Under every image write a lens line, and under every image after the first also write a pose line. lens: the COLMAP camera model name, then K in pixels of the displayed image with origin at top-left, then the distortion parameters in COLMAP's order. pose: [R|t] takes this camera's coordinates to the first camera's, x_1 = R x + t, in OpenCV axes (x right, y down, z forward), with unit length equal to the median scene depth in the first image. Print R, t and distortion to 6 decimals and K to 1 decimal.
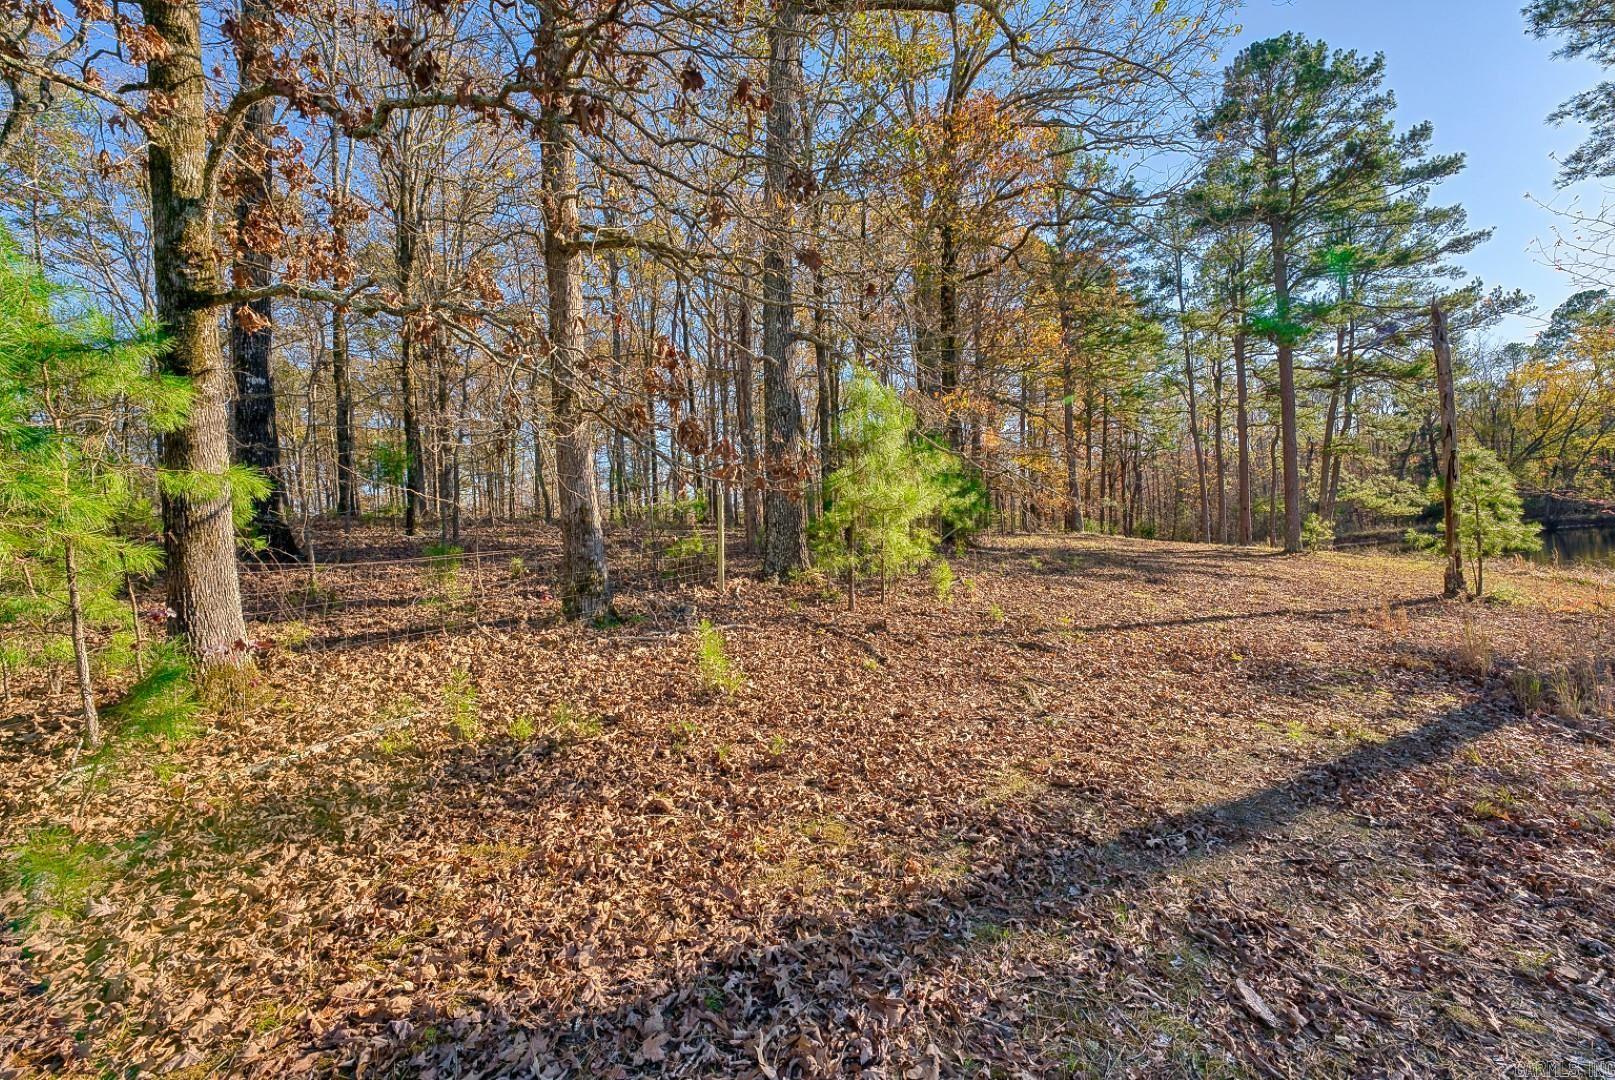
lens RADIAL K [[644.2, 0, 808.1], [0, 644.2, 531.2], [0, 0, 1]] dist [-0.033086, 0.004037]
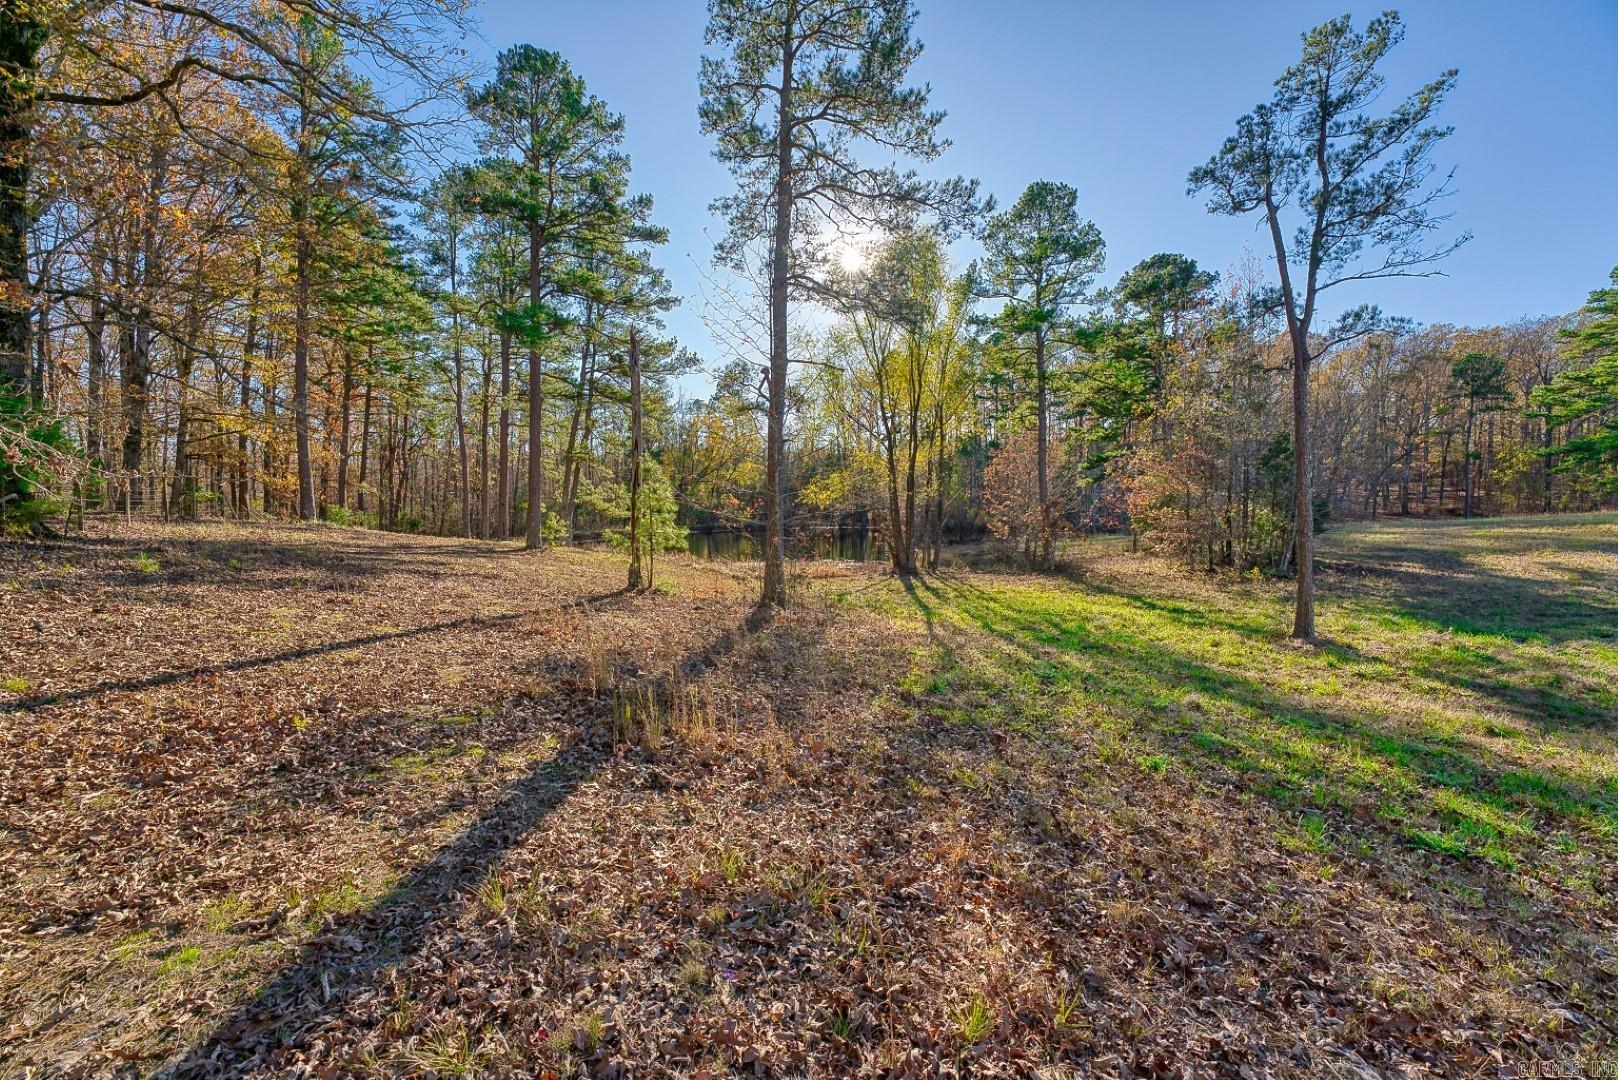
lens RADIAL K [[645.4, 0, 810.2], [0, 645.4, 539.9], [0, 0, 1]] dist [-0.033086, 0.004037]
pose [[0.518322, 0.013038, 0.855086, 0.098223], [-0.033496, 0.999426, 0.005065, -0.001234], [-0.854529, -0.031267, 0.518462, 0.058948]]
